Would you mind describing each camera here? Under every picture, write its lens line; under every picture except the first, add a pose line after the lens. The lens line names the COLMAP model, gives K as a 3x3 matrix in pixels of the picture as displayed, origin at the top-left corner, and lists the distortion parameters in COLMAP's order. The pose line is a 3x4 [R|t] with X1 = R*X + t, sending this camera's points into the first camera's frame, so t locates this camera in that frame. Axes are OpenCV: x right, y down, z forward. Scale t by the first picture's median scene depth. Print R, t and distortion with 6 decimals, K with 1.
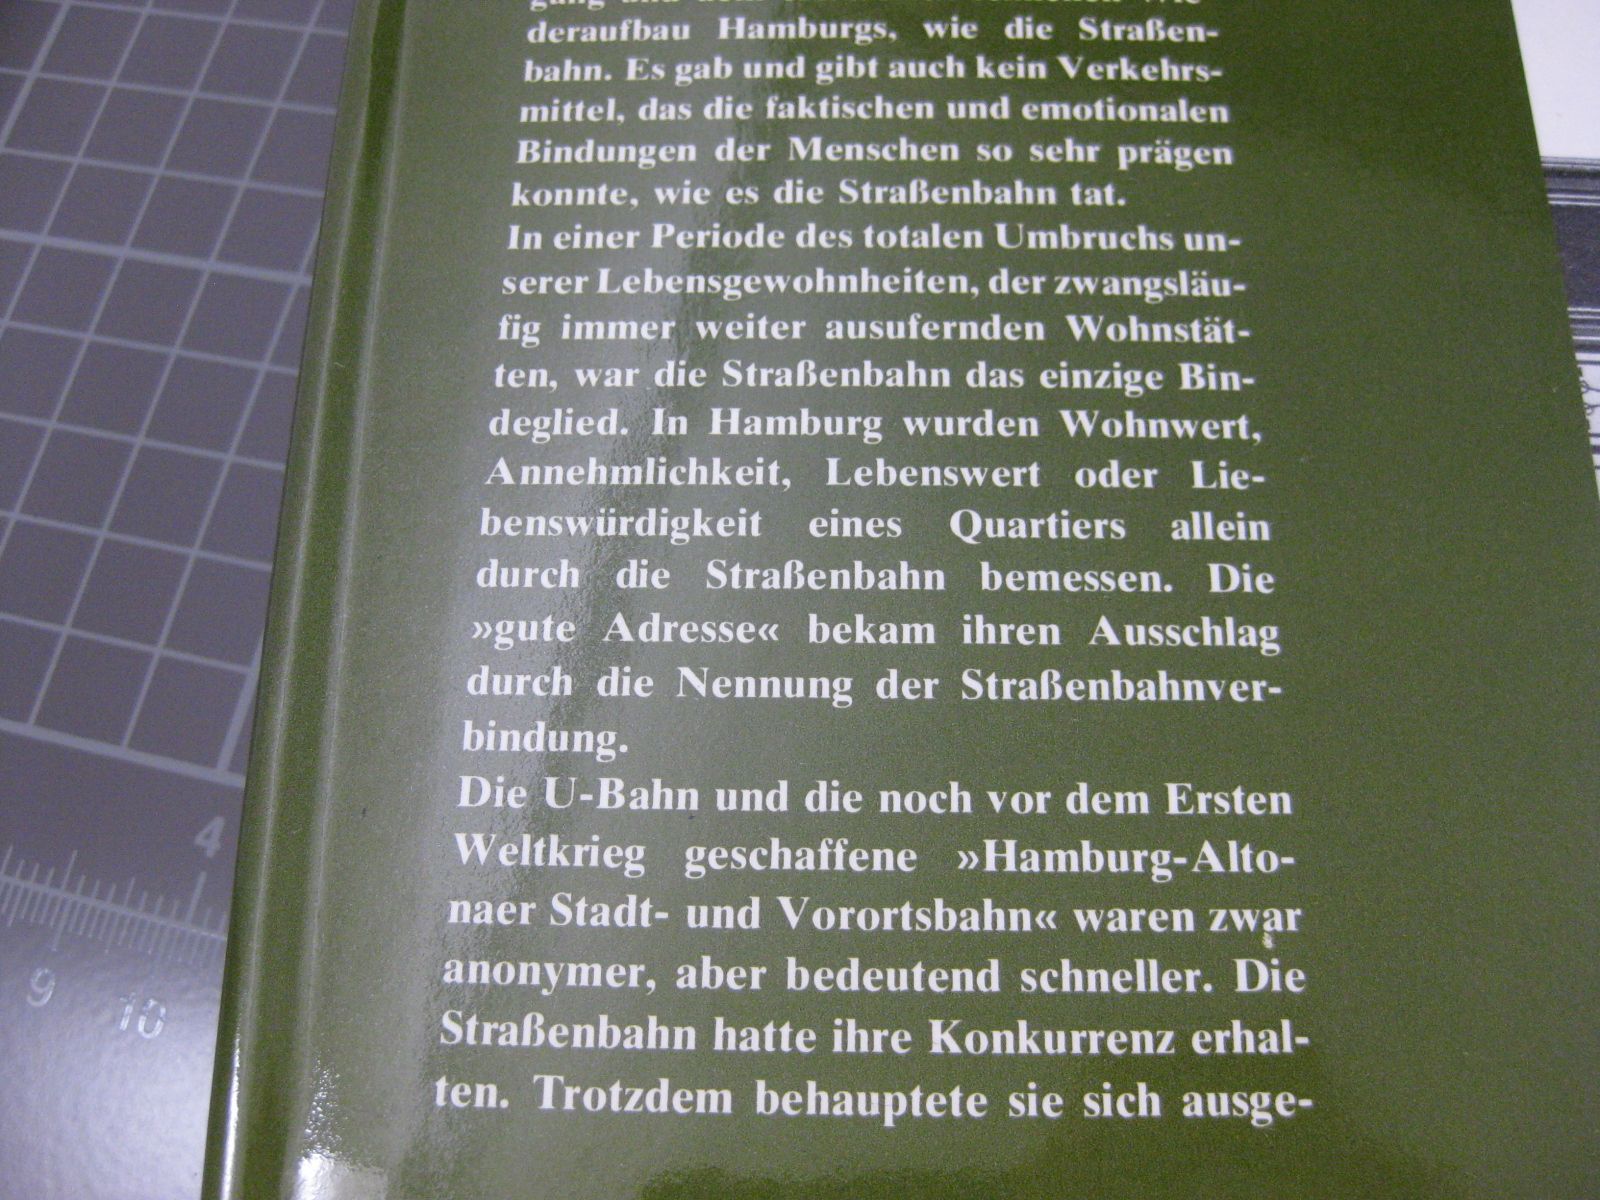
lens RADIAL K [[1733.9, 0, 804.6], [0, 1733.9, 667.7], [0, 0, 1]] dist [-0.106029, 0.035340]
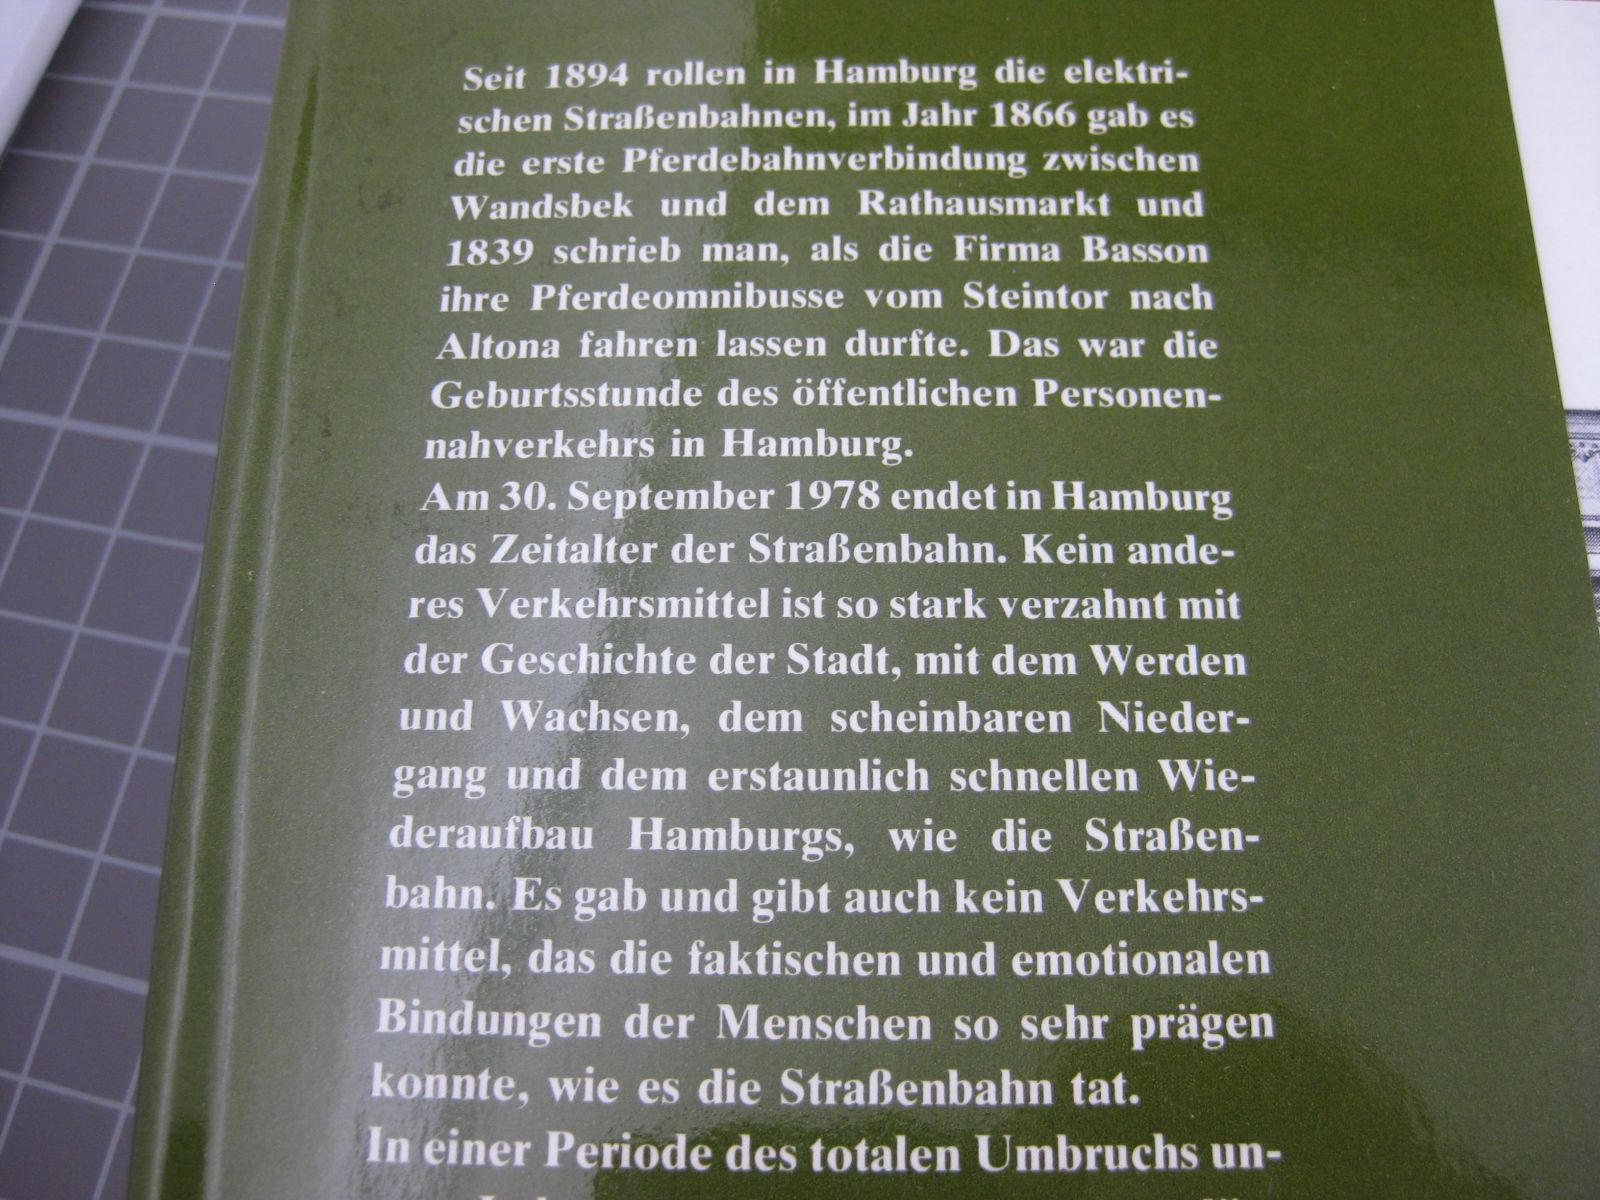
lens RADIAL K [[1721.5, 0, 697.4], [0, 1721.5, 600.4], [0, 0, 1]] dist [-0.115375, 0.005797]
pose [[0.999756, 0.003441, -0.021825, -0.001762], [-0.003008, 0.999799, 0.019813, -0.508718], [0.021889, -0.019743, 0.999565, 0.210682]]
